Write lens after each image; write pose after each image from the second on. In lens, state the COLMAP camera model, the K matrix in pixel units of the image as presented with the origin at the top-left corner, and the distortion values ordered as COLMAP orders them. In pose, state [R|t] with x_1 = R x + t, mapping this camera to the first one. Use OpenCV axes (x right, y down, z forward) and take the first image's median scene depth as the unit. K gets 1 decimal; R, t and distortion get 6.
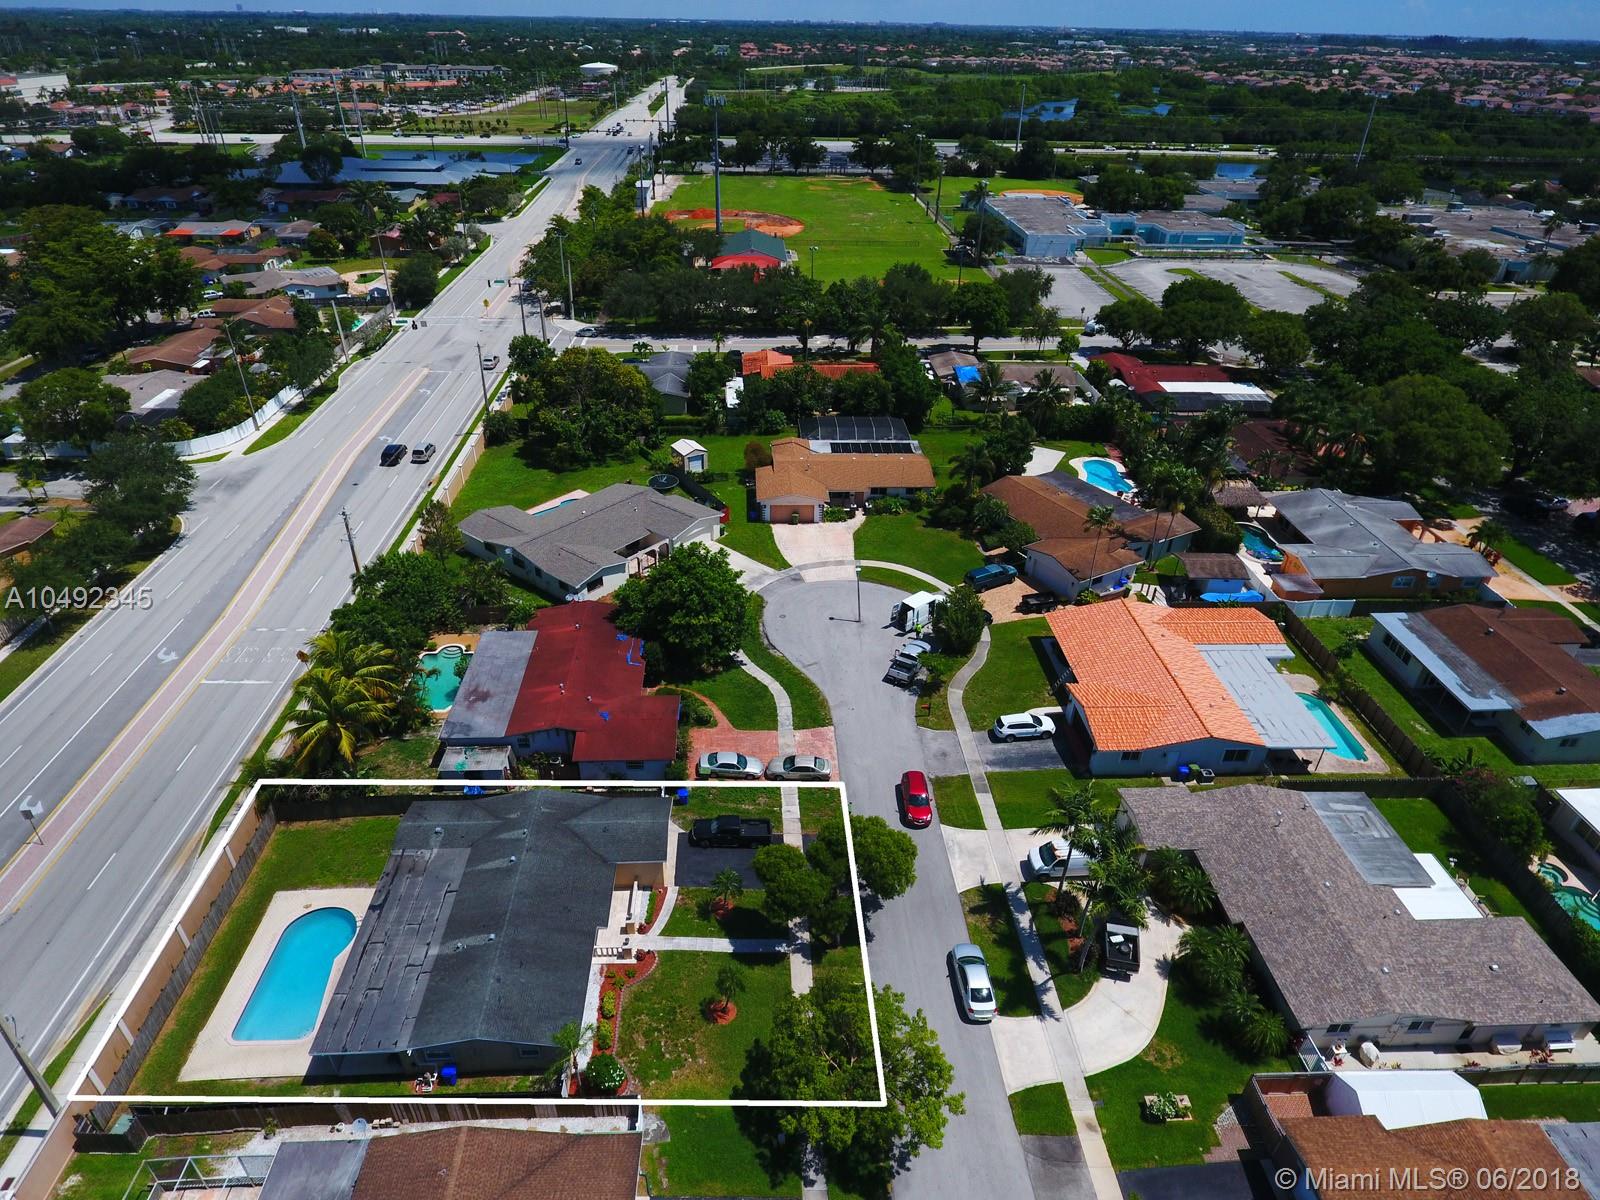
lens RADIAL K [[940.0, 0, 789.5], [0, 940.0, 629.0], [0, 0, 1]] dist [-0.003598, 0.001169]
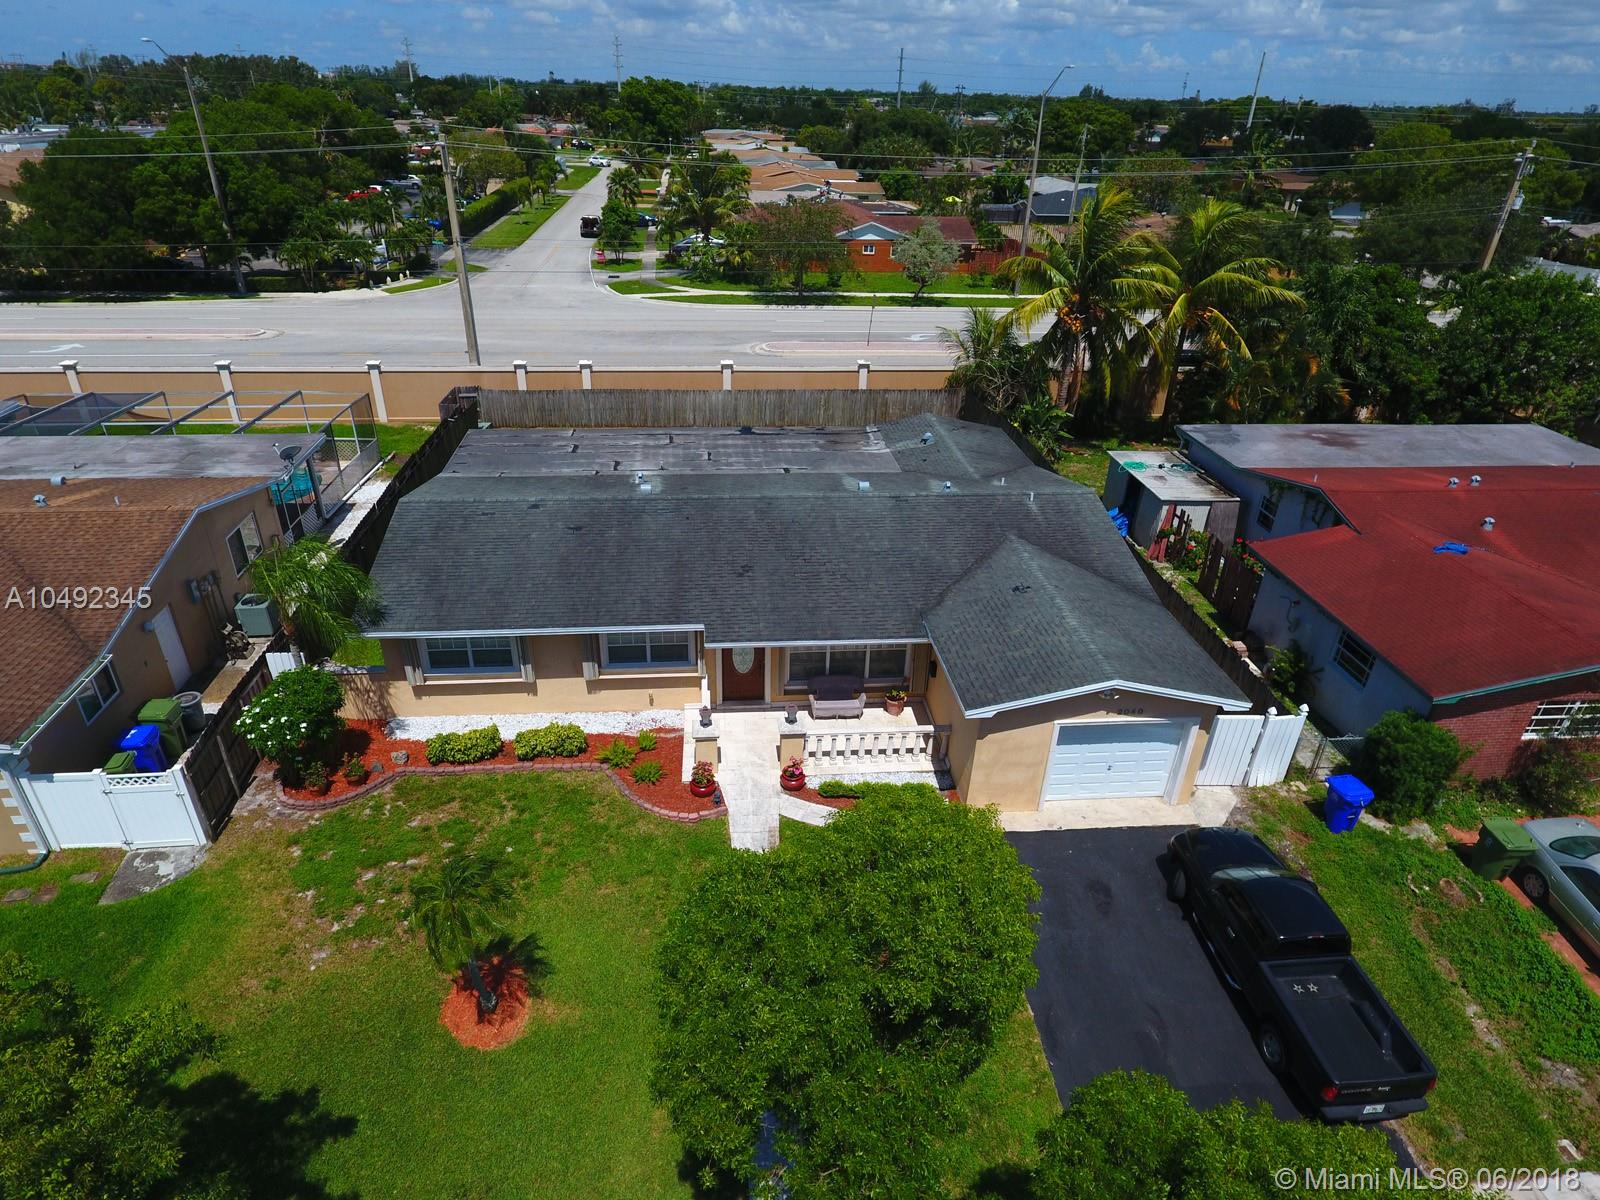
lens RADIAL K [[940.0, 0, 789.5], [0, 940.0, 629.0], [0, 0, 1]] dist [-0.003598, 0.001169]
pose [[0.048700, 0.482154, -0.874732, 0.123440], [-0.563714, 0.736228, 0.374426, 0.147672], [0.824533, 0.474864, 0.307651, 0.864680]]
